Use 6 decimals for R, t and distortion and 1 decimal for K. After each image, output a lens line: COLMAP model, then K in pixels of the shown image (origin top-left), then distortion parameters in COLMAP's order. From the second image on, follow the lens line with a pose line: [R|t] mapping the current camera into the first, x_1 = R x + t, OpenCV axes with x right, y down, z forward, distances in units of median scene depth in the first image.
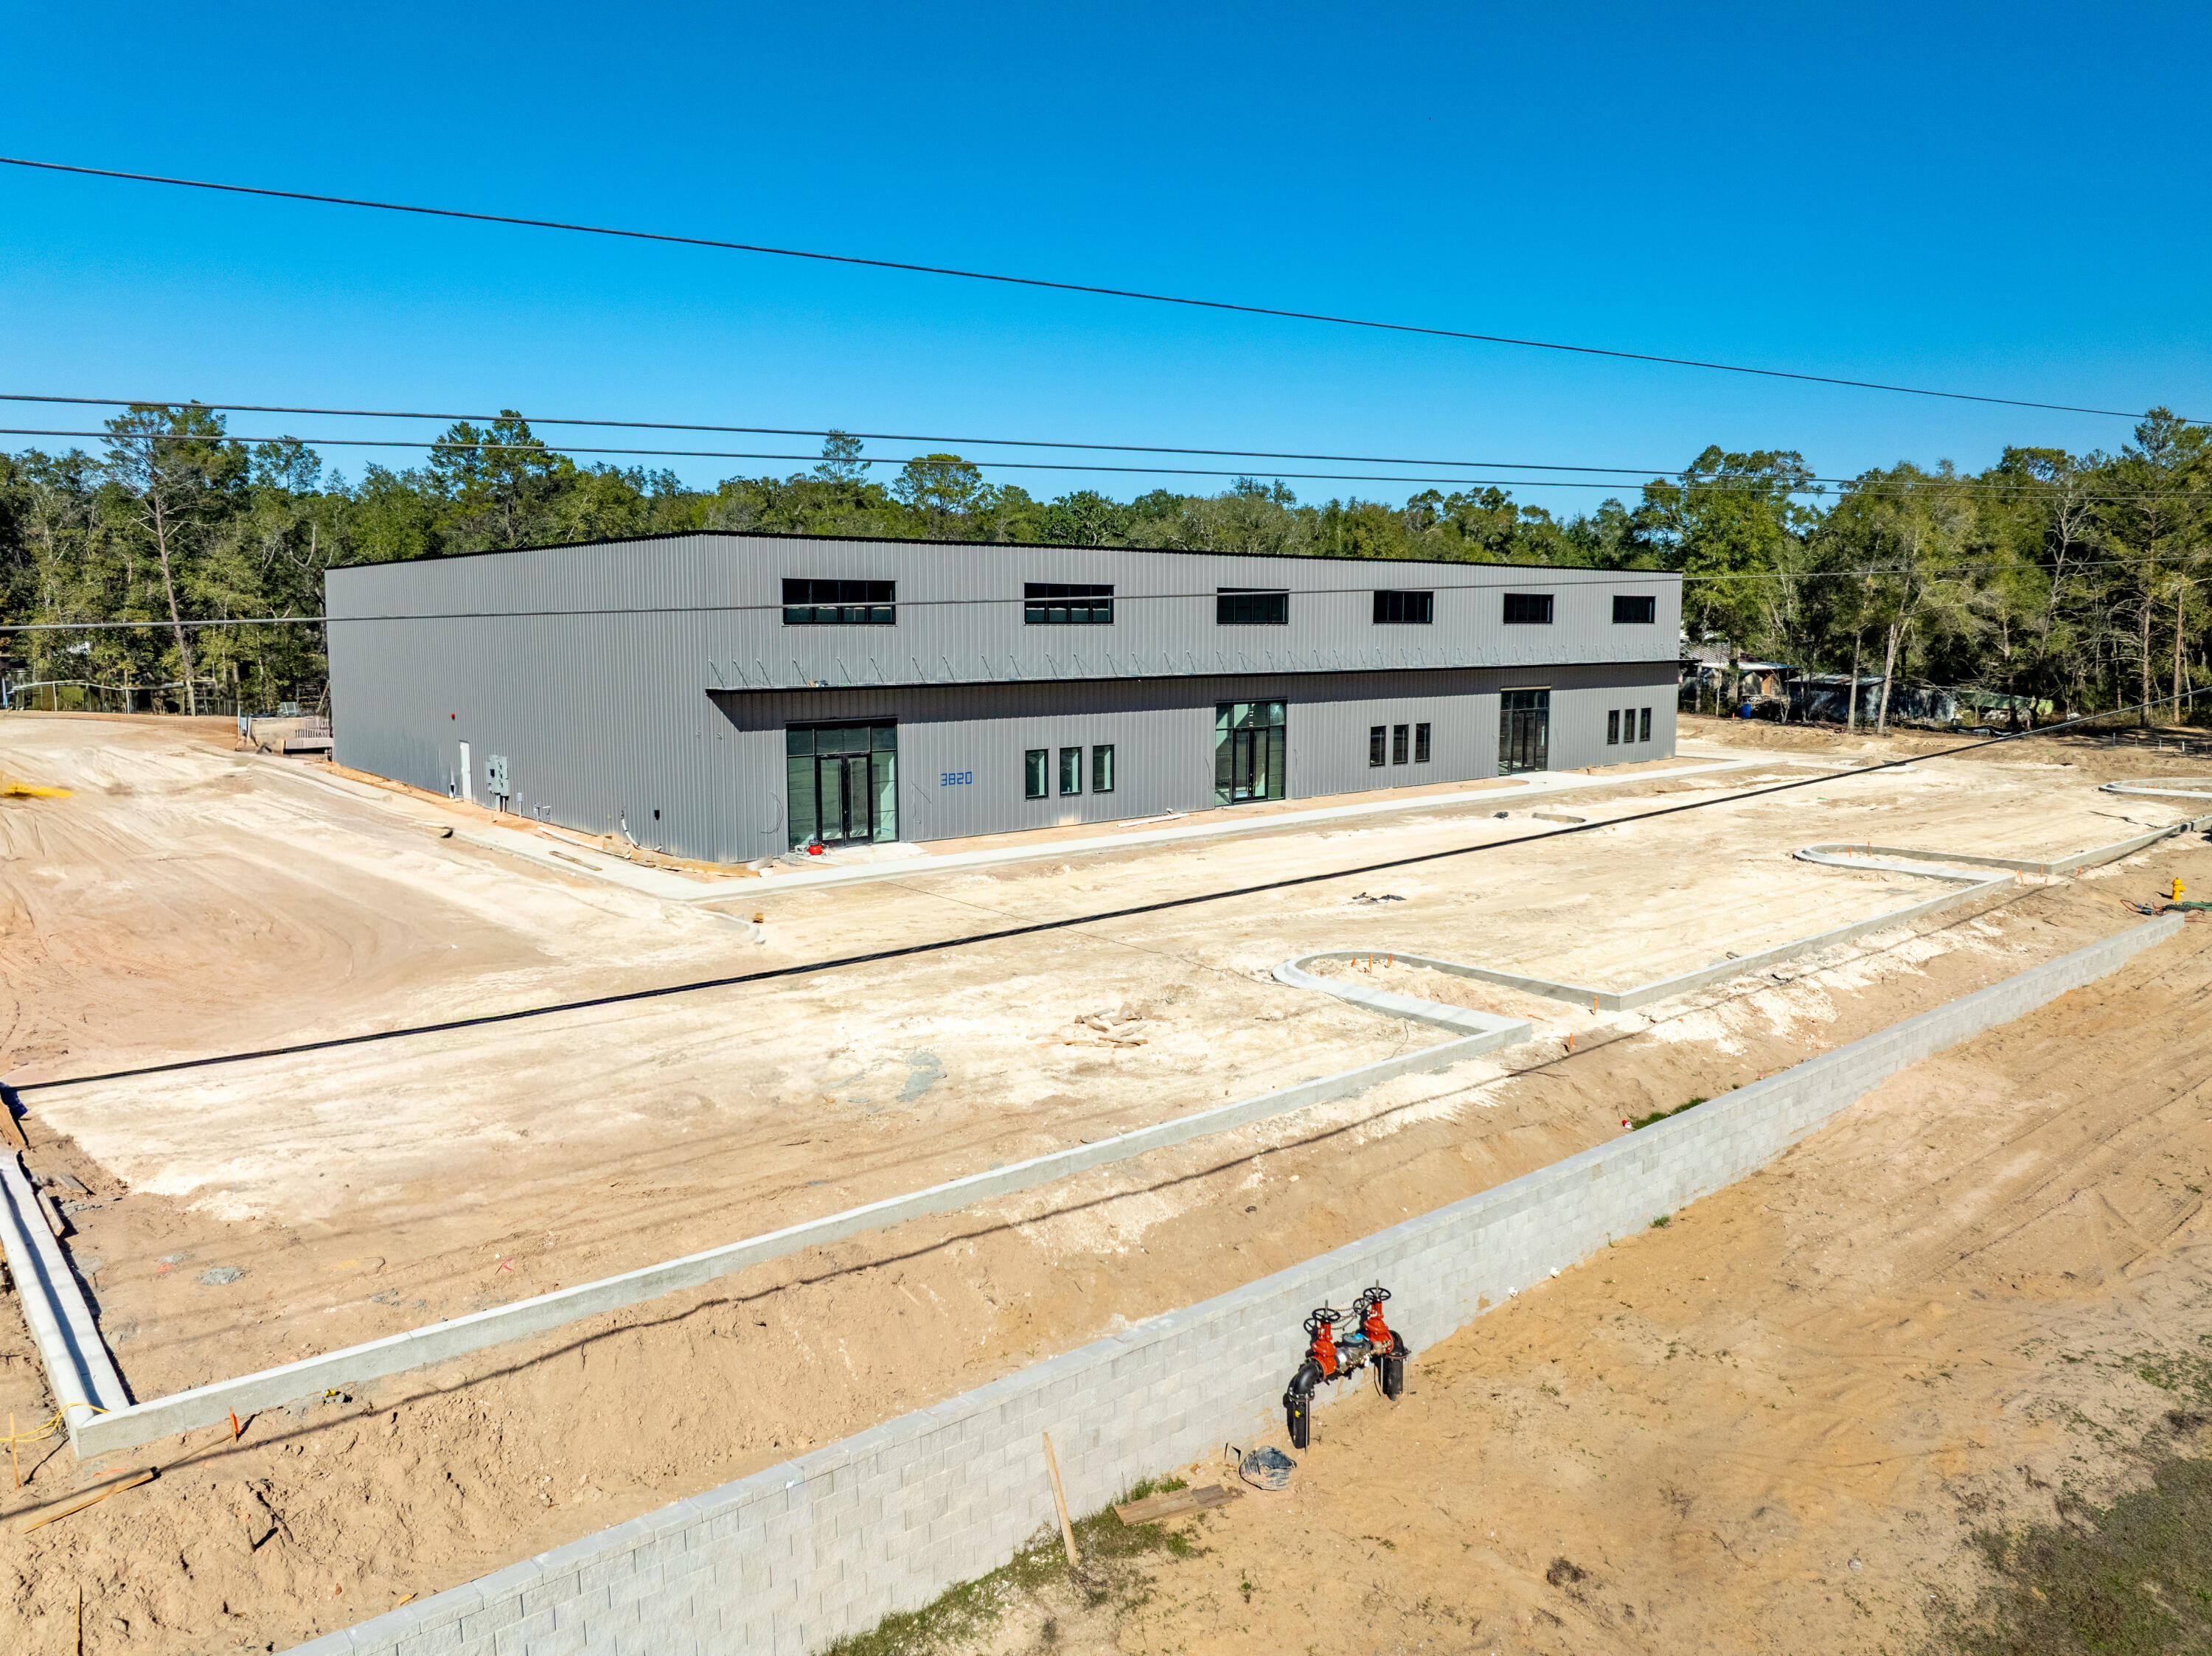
lens RADIAL K [[1552.8, 0, 1109.4], [0, 1552.8, 822.8], [0, 0, 1]] dist [-0.043949, 0.009041]
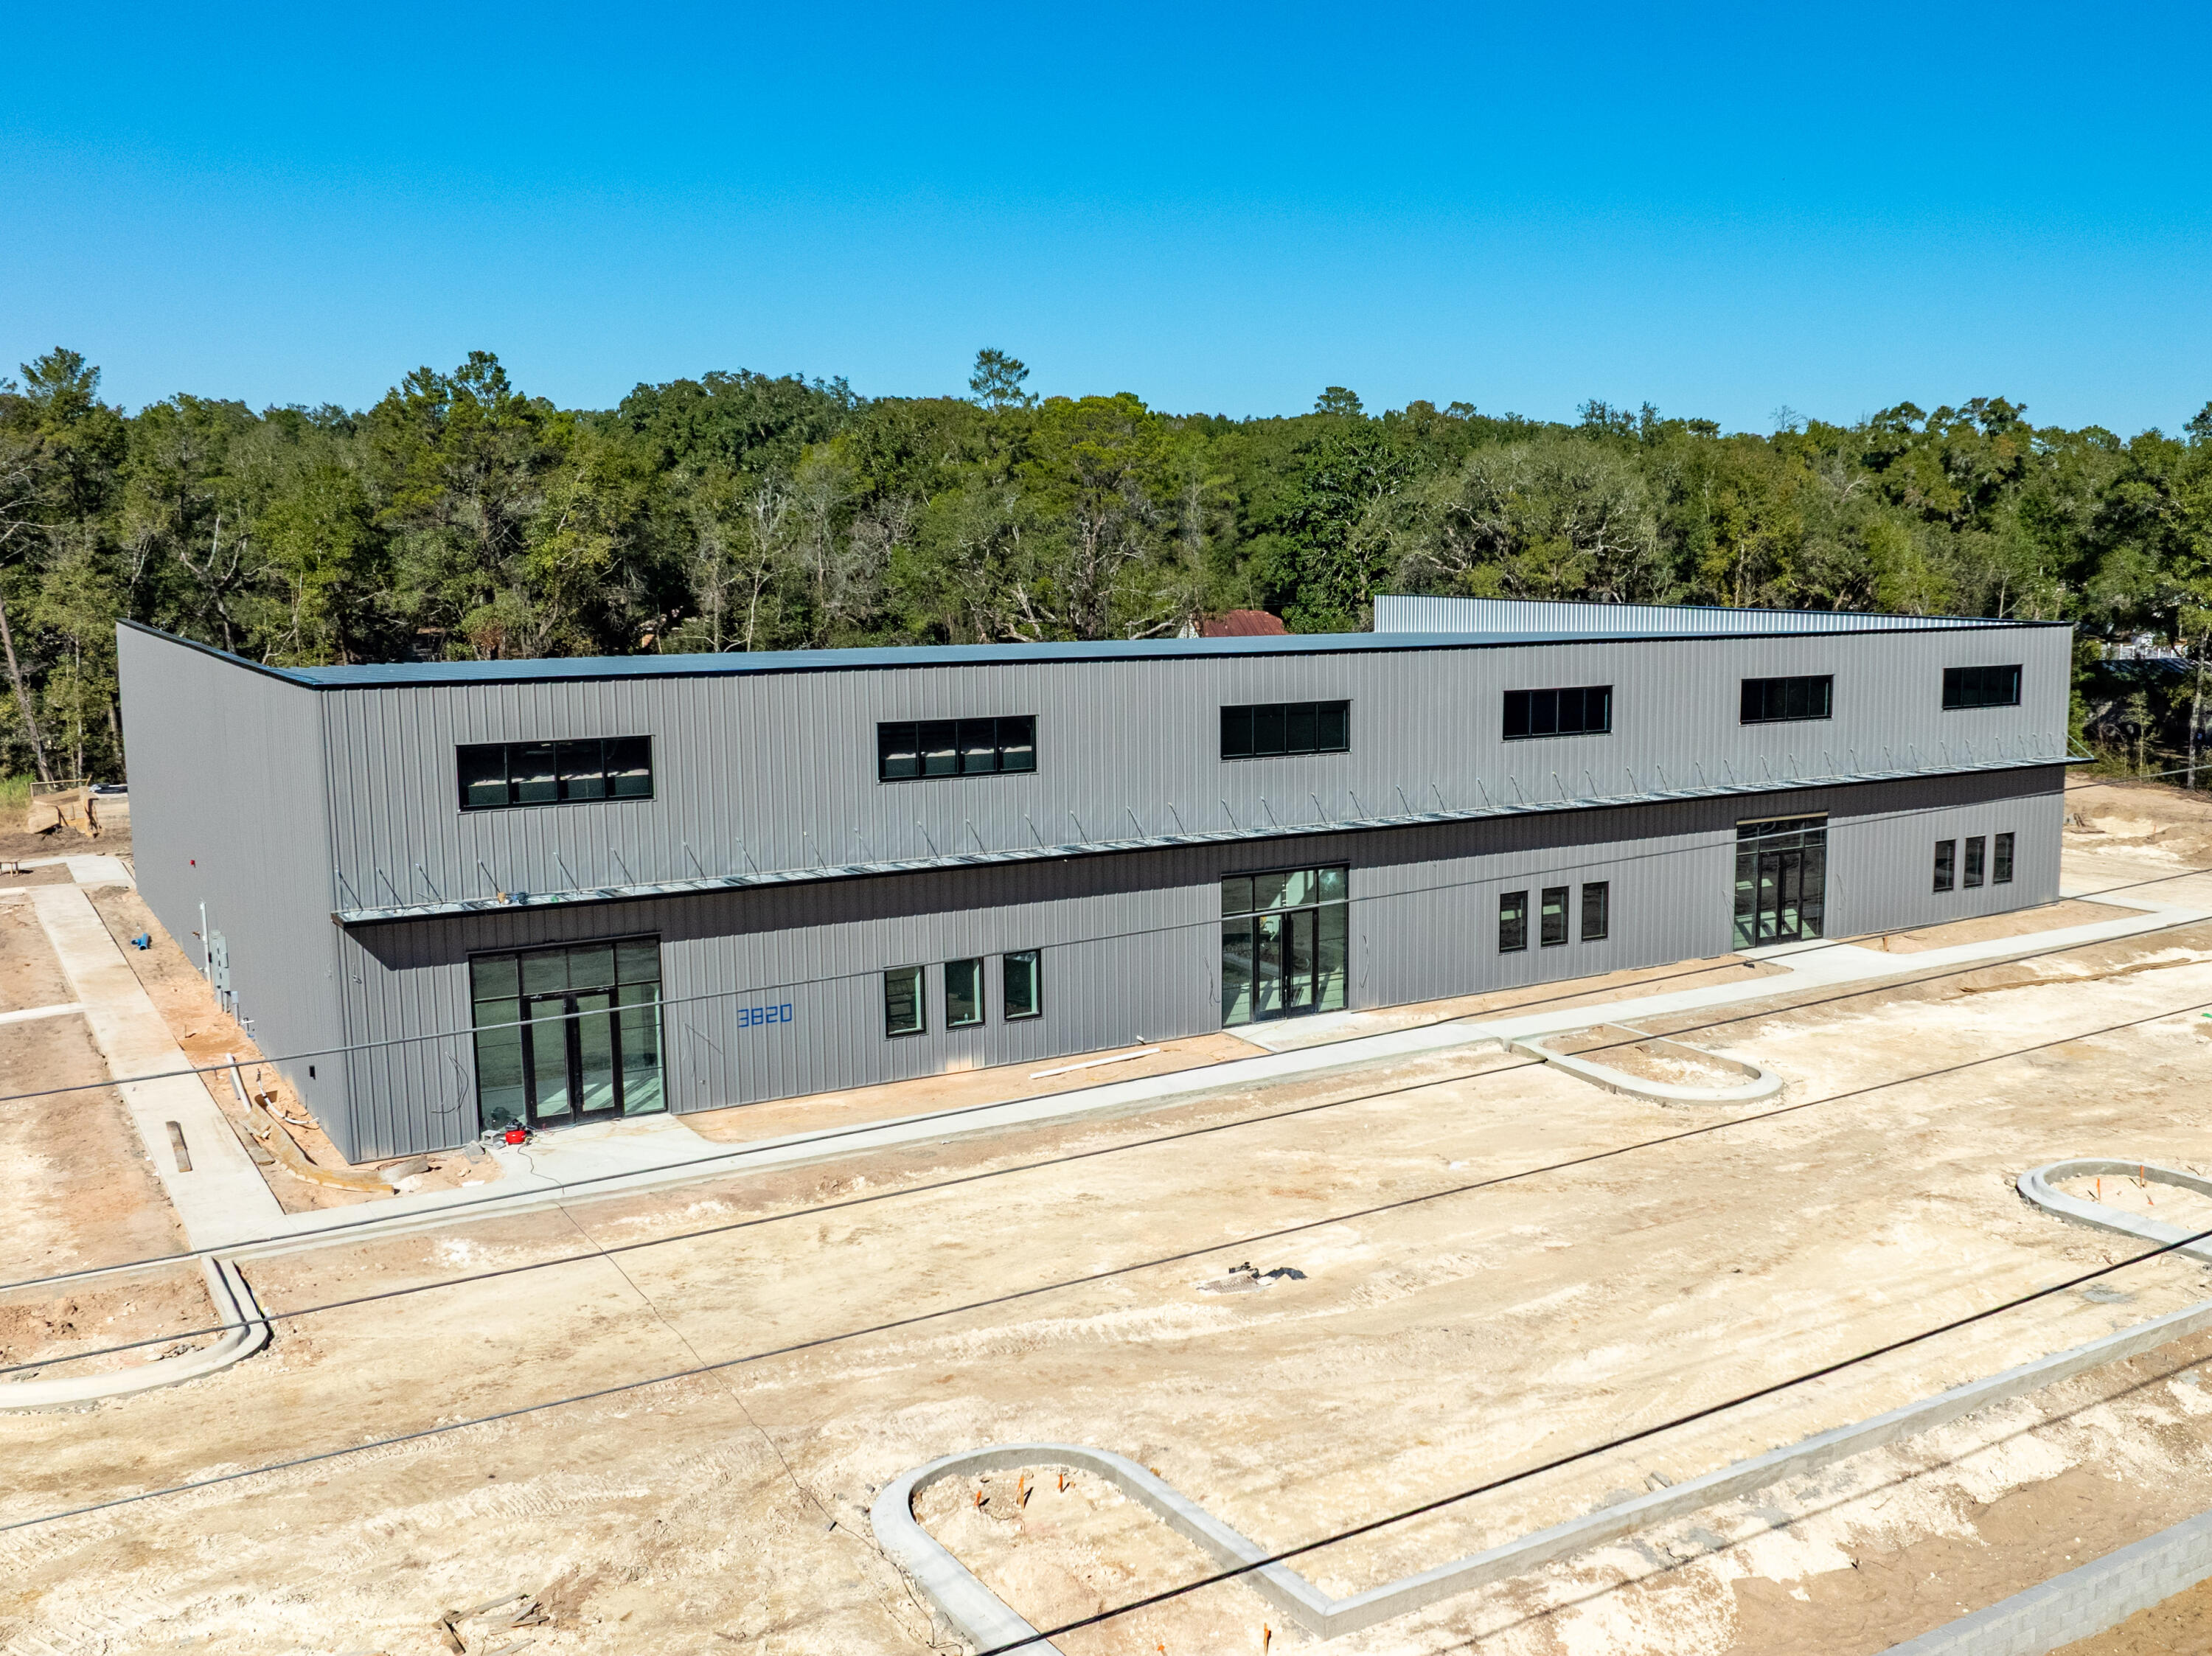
lens RADIAL K [[2138.9, 0, 1320.3], [0, 2138.9, 876.3], [0, 0, 1]] dist [-0.041838, 0.000000]
pose [[0.993502, 0.019785, -0.112086, 0.231304], [-0.016463, 0.999400, 0.030488, -0.114344], [0.112622, -0.028445, 0.993231, 0.094603]]
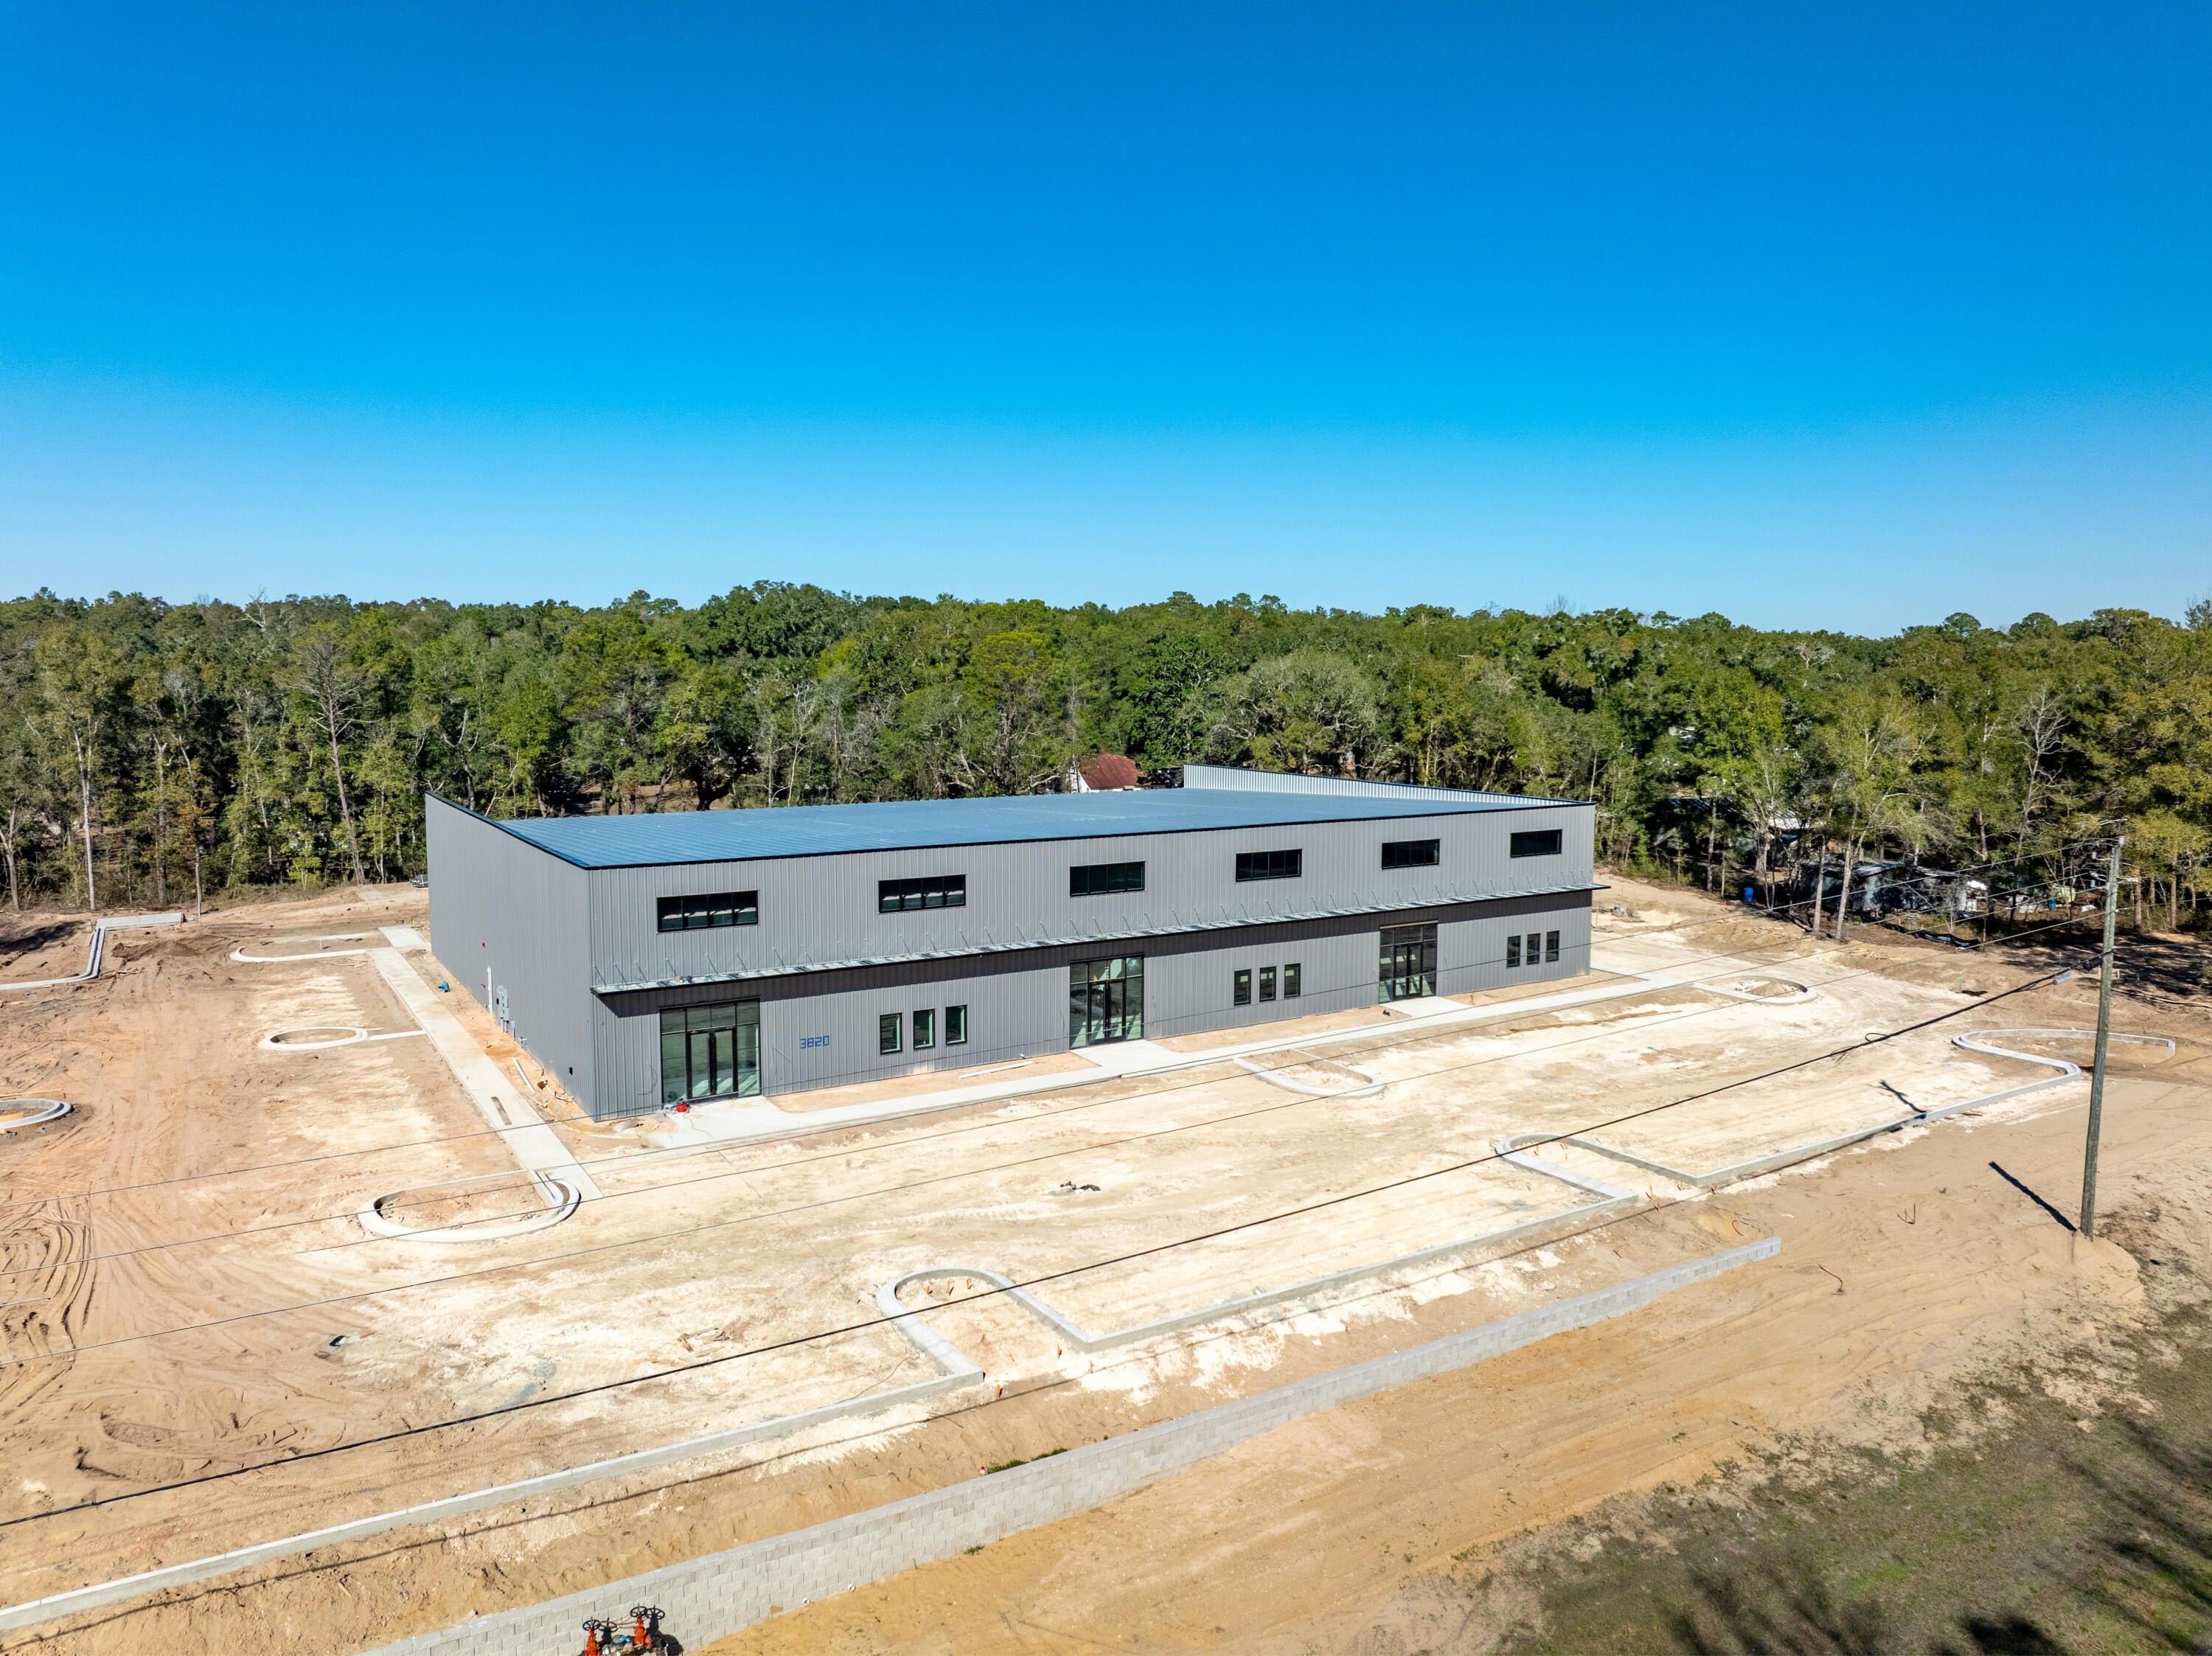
lens RADIAL K [[1552.8, 0, 1110.8], [0, 1552.8, 812.6], [0, 0, 1]] dist [-0.043949, 0.009041]
pose [[0.987337, 0.018243, -0.157583, 0.305220], [-0.023845, 0.999146, -0.033733, -0.164347], [0.156833, 0.037063, 0.986929, -0.175680]]
